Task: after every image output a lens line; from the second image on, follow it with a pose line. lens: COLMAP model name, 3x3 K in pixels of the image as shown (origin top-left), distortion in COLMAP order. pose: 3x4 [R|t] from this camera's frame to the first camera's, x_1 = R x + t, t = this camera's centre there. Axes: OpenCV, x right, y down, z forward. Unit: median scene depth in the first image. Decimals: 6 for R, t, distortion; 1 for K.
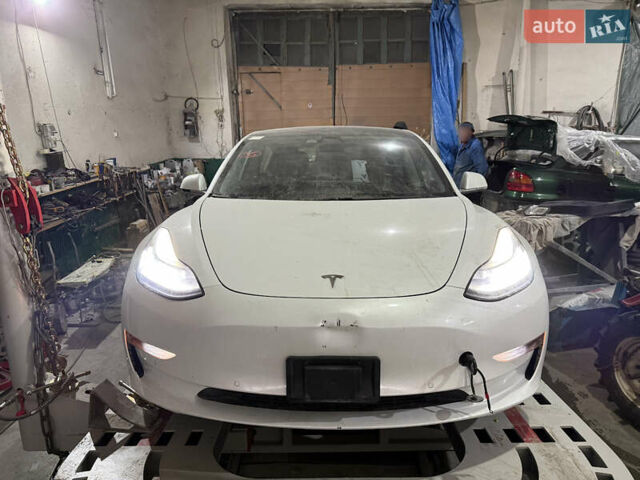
lens RADIAL K [[469.2, 0, 316.4], [0, 469.2, 242.7], [0, 0, 1]] dist [-0.005692, -0.018040]
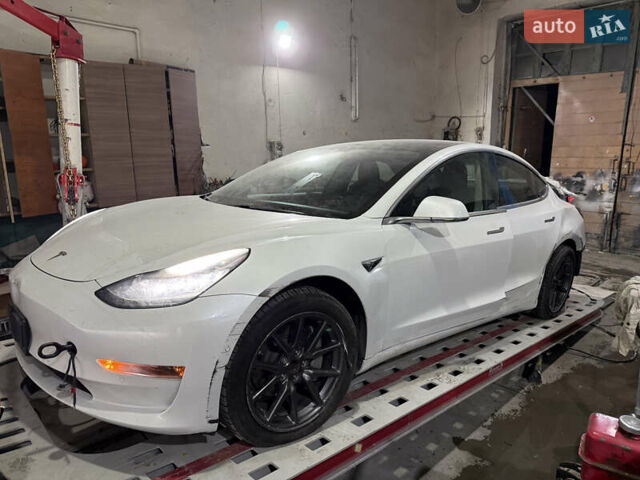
lens RADIAL K [[469.2, 0, 319.5], [0, 469.2, 243.1], [0, 0, 1]] dist [-0.005692, -0.018040]
pose [[0.693130, 0.142490, -0.706589, 0.276545], [-0.174137, 0.984332, 0.027679, -0.022218], [0.699463, 0.103858, 0.707083, 0.122024]]
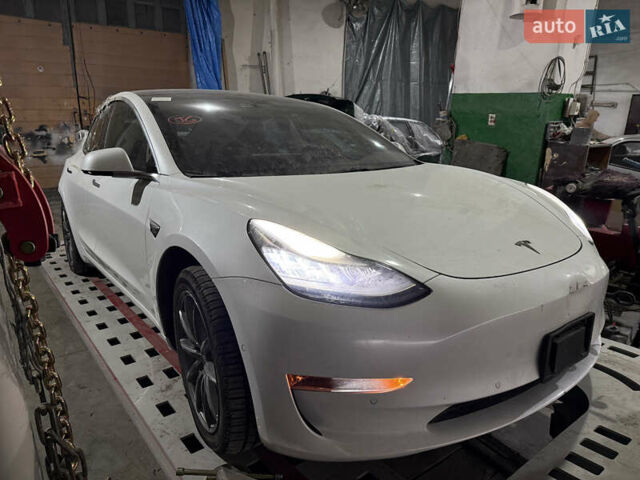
lens RADIAL K [[469.2, 0, 332.0], [0, 469.2, 241.2], [0, 0, 1]] dist [-0.005692, -0.018040]
pose [[0.770812, -0.133781, 0.622858, -0.169807], [0.115571, 0.990844, 0.069795, -0.008208], [-0.626492, 0.018186, 0.779215, 0.103428]]
